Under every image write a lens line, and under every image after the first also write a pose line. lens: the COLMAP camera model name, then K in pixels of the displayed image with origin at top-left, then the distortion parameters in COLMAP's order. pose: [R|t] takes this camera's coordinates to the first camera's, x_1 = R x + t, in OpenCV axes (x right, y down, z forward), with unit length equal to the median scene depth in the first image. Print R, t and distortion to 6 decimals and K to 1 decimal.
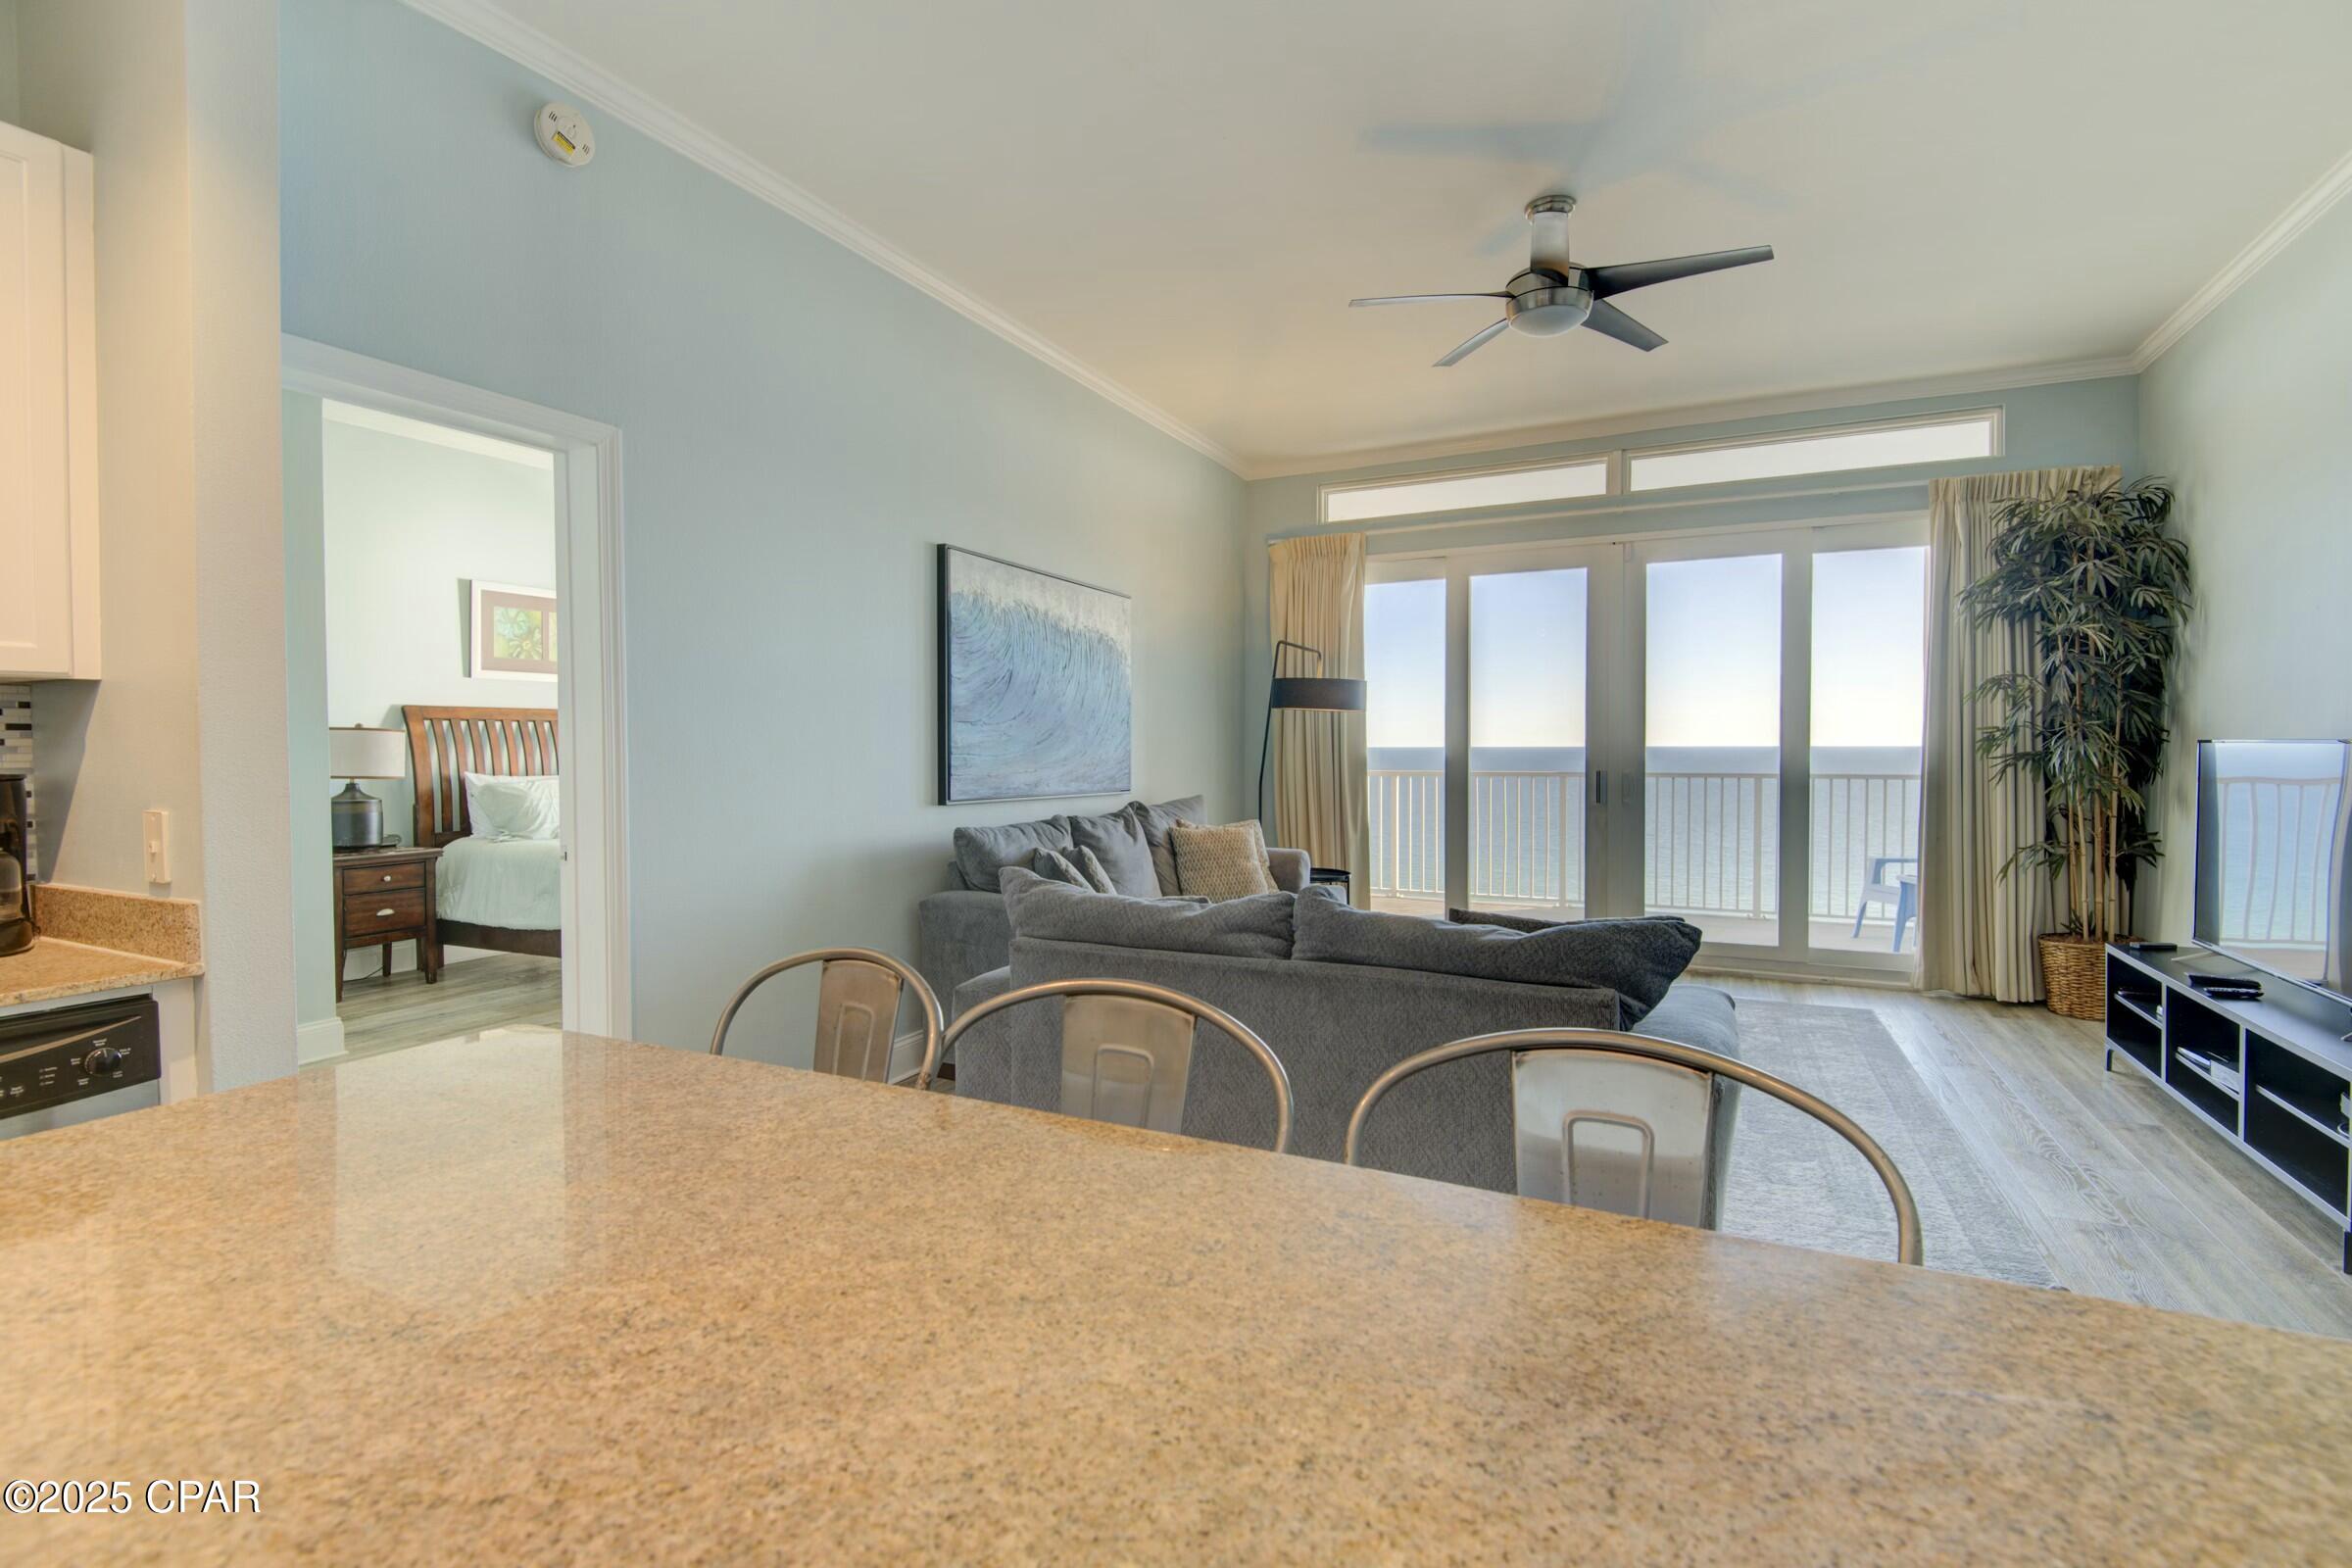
lens RADIAL K [[1084.6, 0, 1172.9], [0, 1084.6, 769.2], [0, 0, 1]] dist [0.008032, -0.012357]
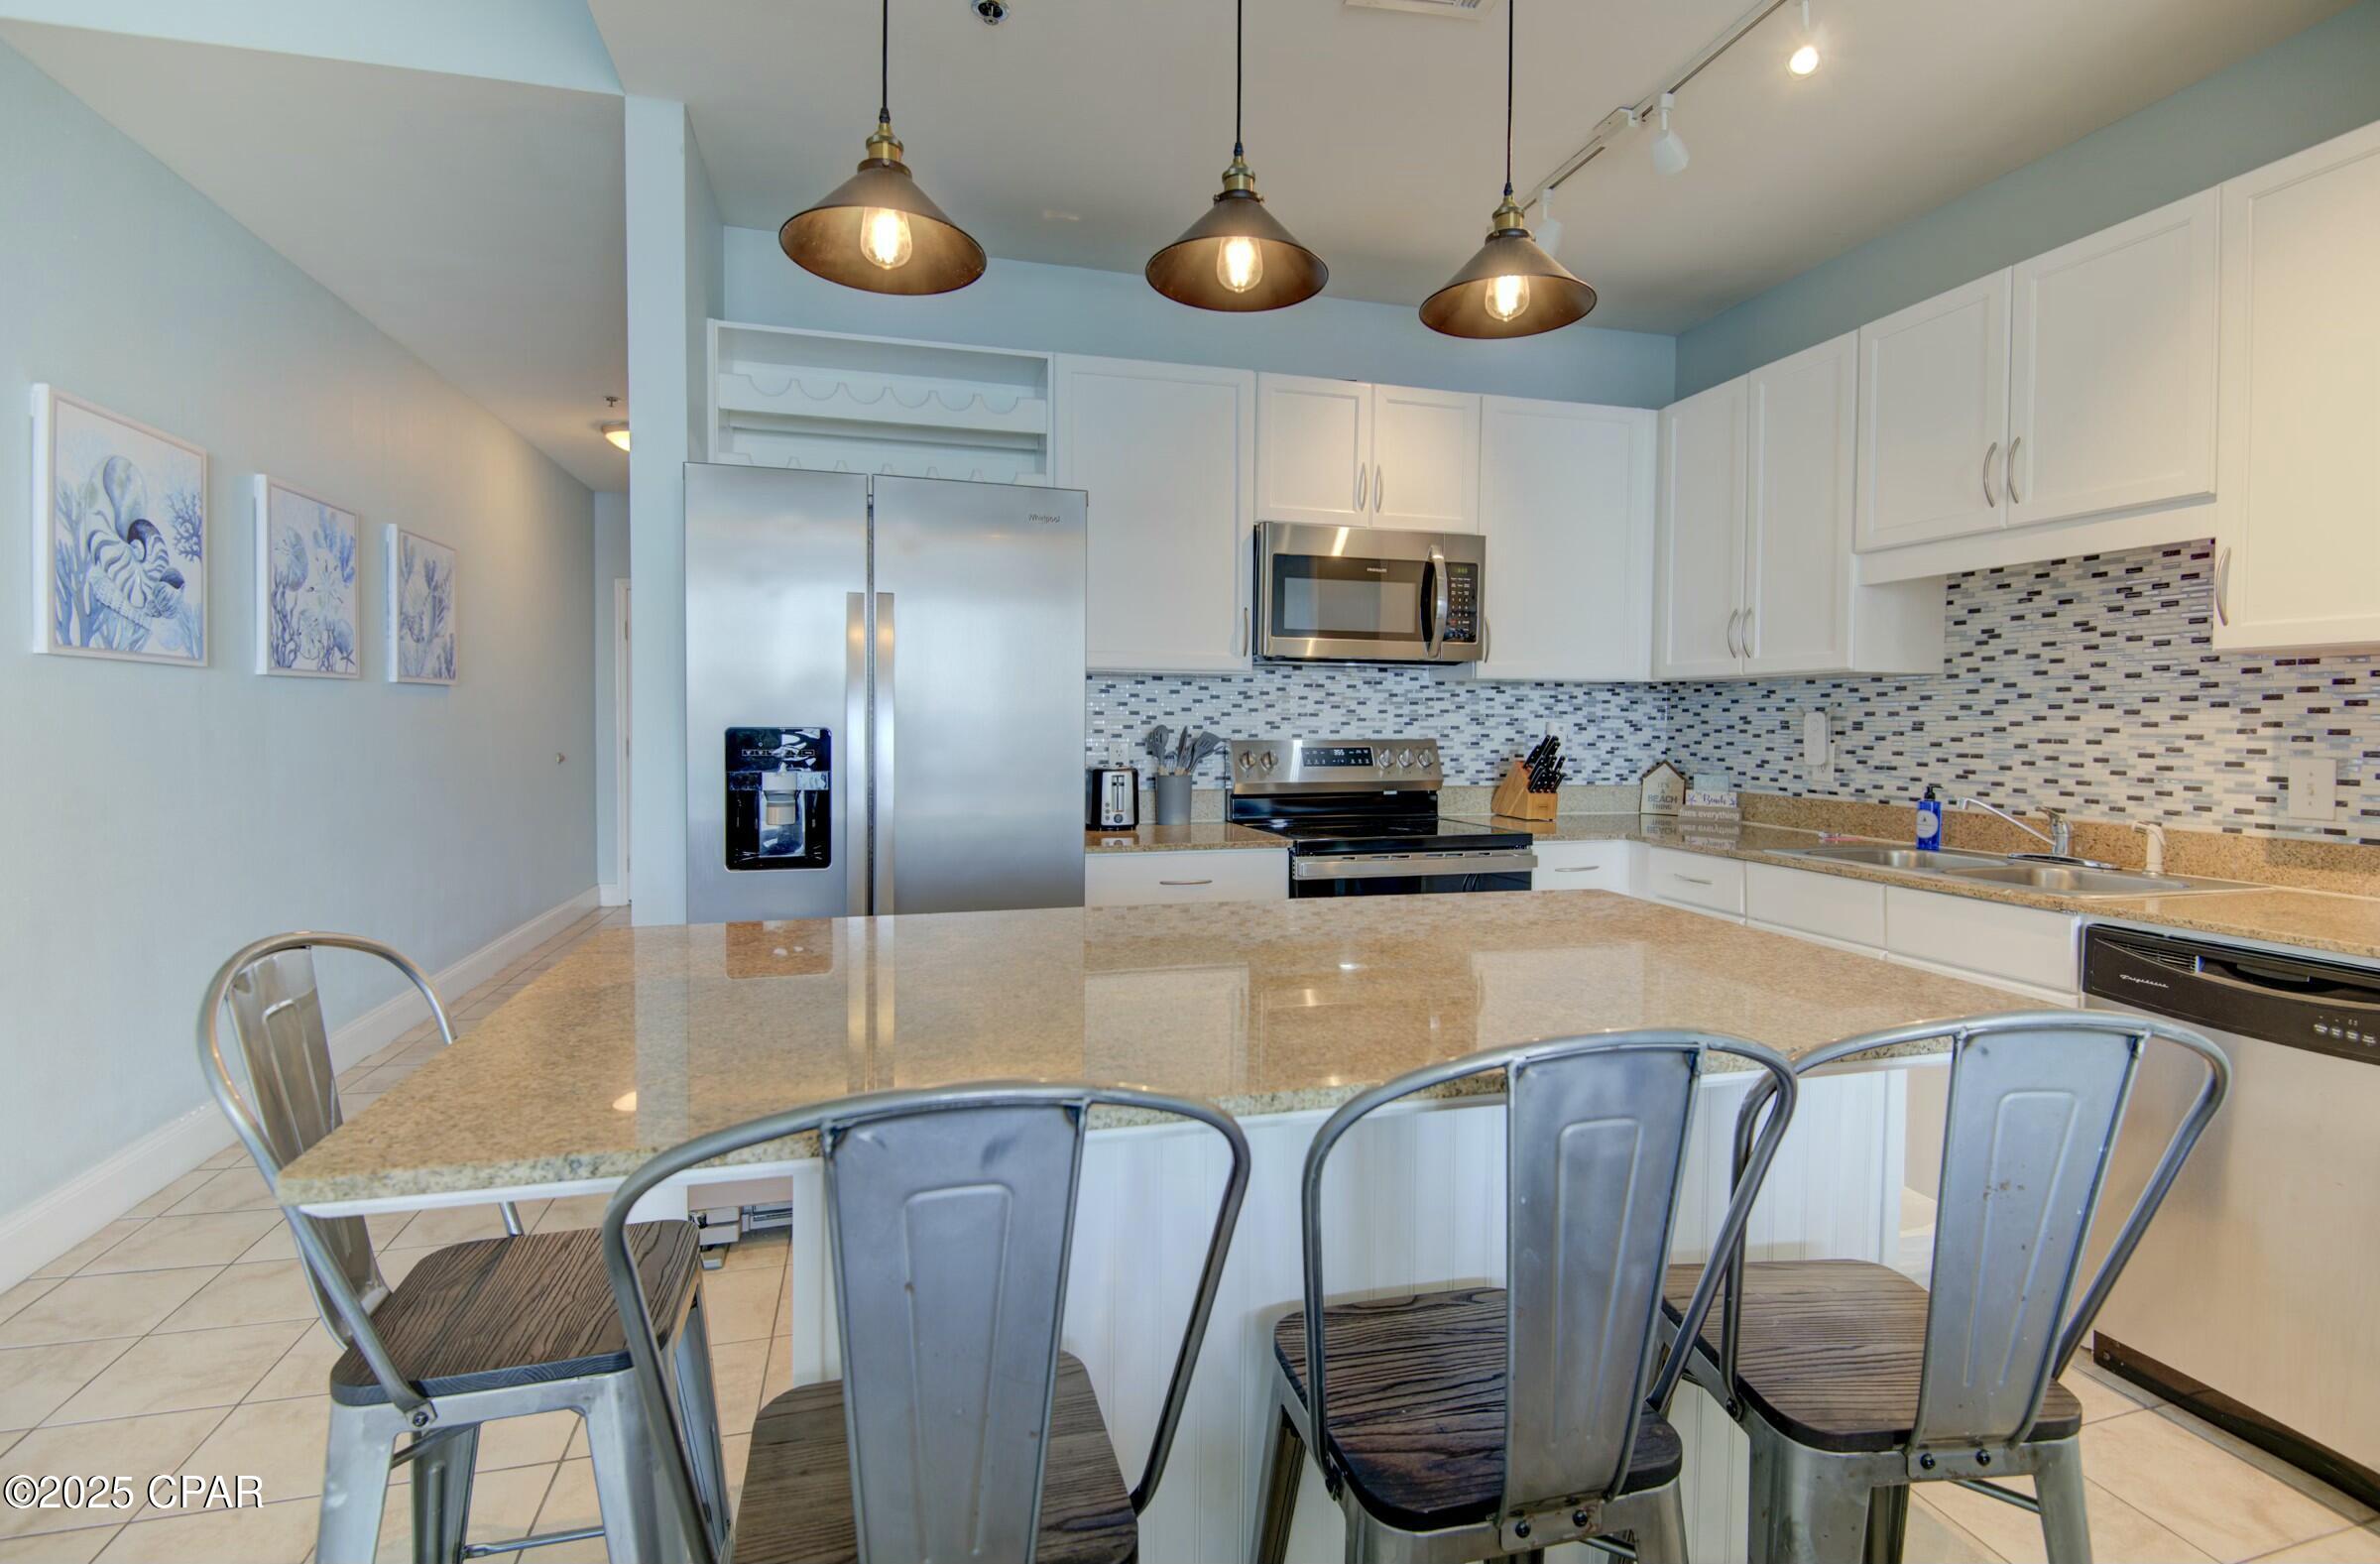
lens RADIAL K [[1093.2, 0, 1182.8], [0, 1093.2, 746.2], [0, 0, 1]] dist [0.003317, -0.001523]
pose [[-0.753245, 0.013823, -0.657595, 0.248133], [-0.019264, 0.998887, 0.043063, -0.004432], [0.657458, 0.045105, -0.752140, 0.528574]]
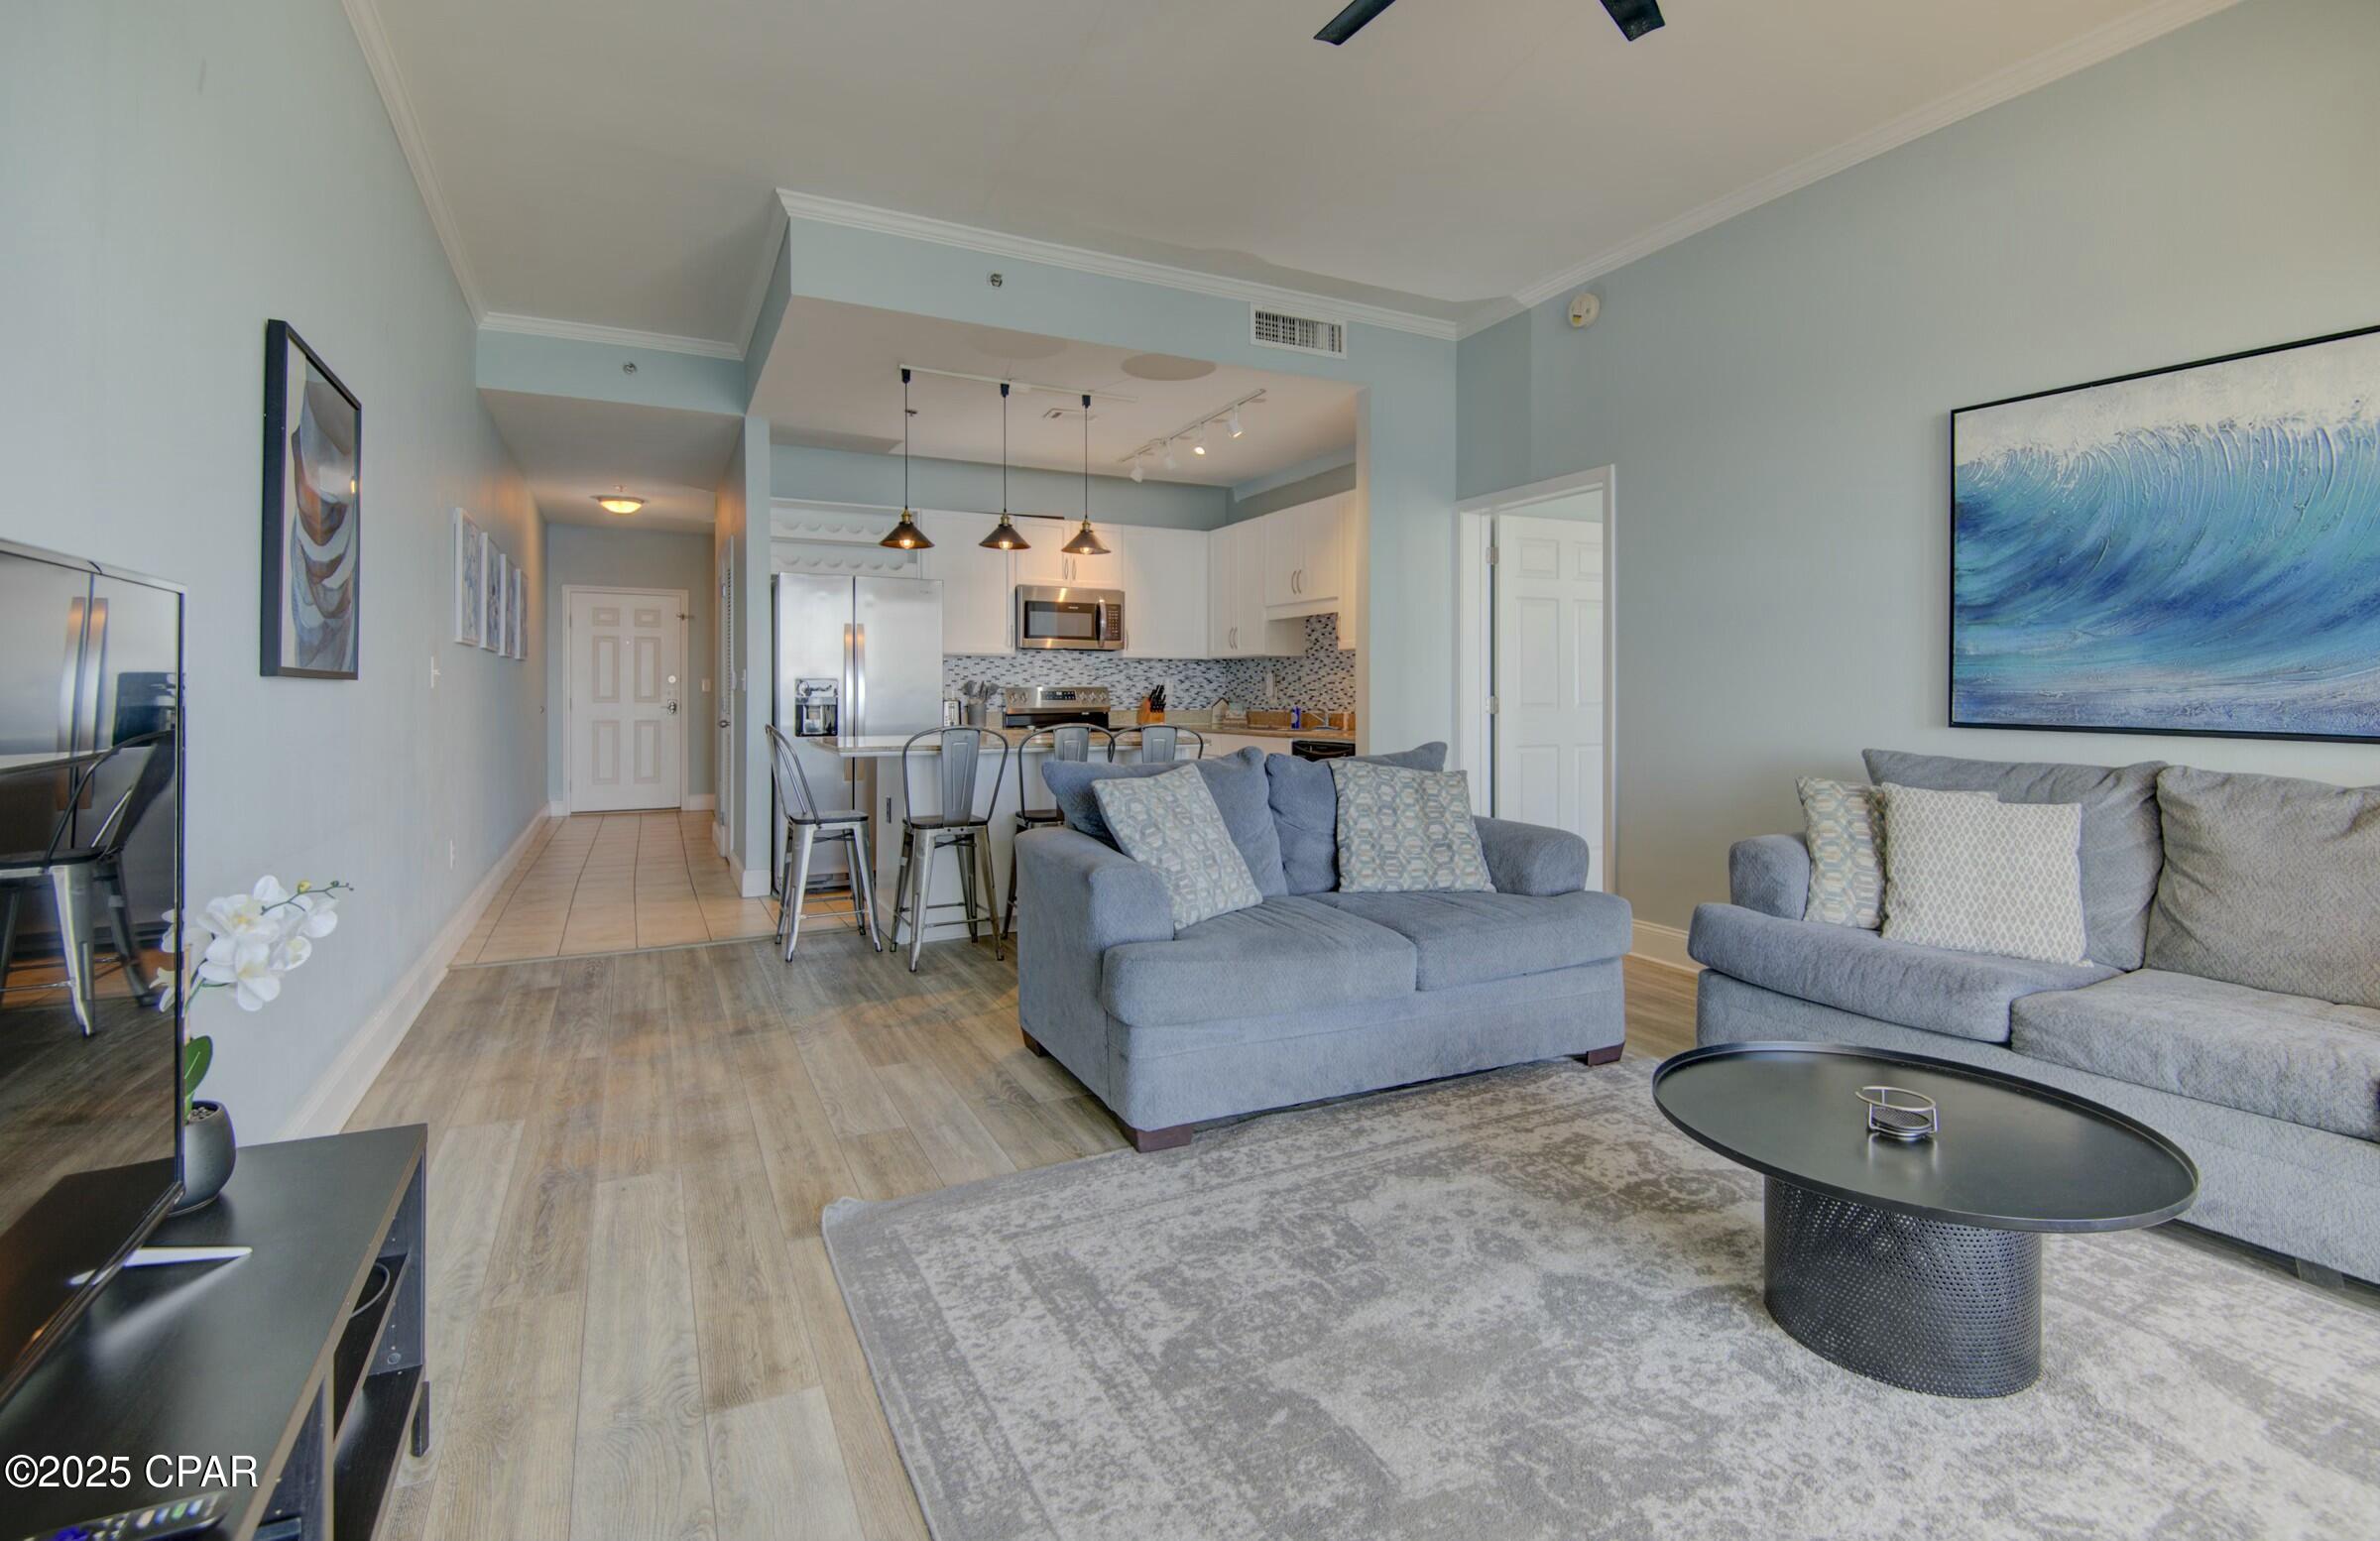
lens RADIAL K [[1061.4, 0, 1206.8], [0, 1061.4, 692.1], [0, 0, 1]] dist [-0.003562, -0.000229]
pose [[-0.583976, 0.002612, -0.811766, 1.091732], [-0.016775, 0.999742, 0.015285, 0.005960], [0.811597, 0.022544, -0.583782, 1.420729]]
